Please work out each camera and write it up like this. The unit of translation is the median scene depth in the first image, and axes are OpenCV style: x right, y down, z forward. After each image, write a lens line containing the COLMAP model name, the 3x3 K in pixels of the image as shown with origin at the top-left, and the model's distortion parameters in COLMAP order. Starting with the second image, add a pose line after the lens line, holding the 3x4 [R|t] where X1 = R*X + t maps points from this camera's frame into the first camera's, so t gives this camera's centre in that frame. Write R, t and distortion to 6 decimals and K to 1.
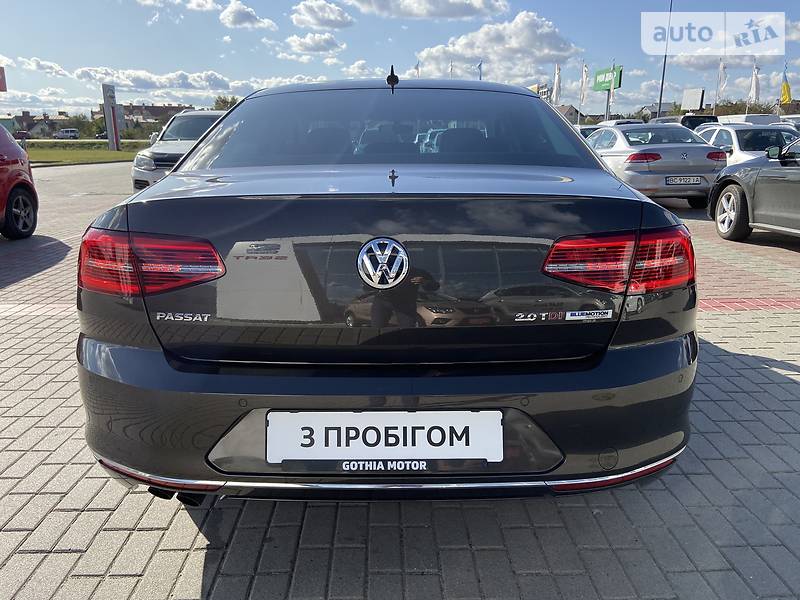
lens RADIAL K [[604.4, 0, 399.3], [0, 604.4, 302.1], [0, 0, 1]] dist [0.080737, -0.096310]
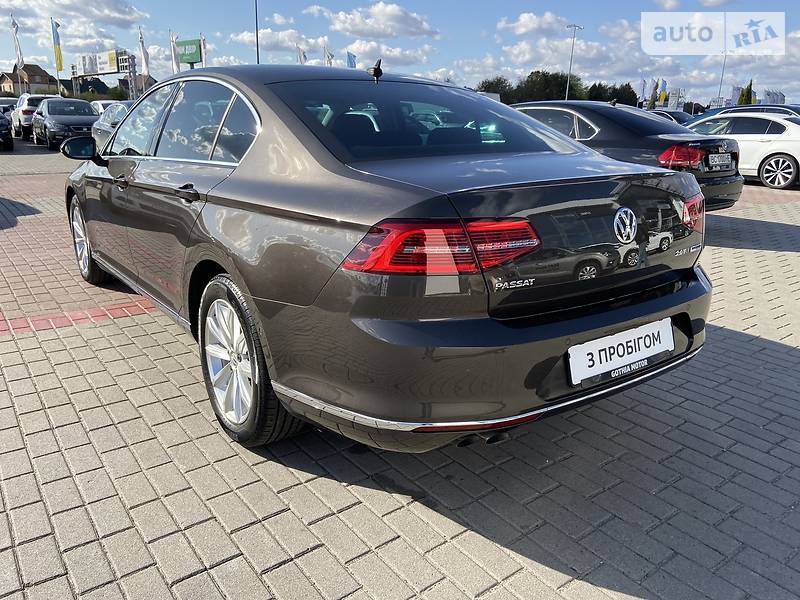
lens RADIAL K [[604.4, 0, 399.8], [0, 604.4, 292.5], [0, 0, 1]] dist [0.080737, -0.096310]
pose [[0.798973, -0.139327, 0.585005, -1.258801], [0.123407, 0.990074, 0.067256, -0.068399], [-0.588569, 0.018458, 0.808236, 0.157720]]
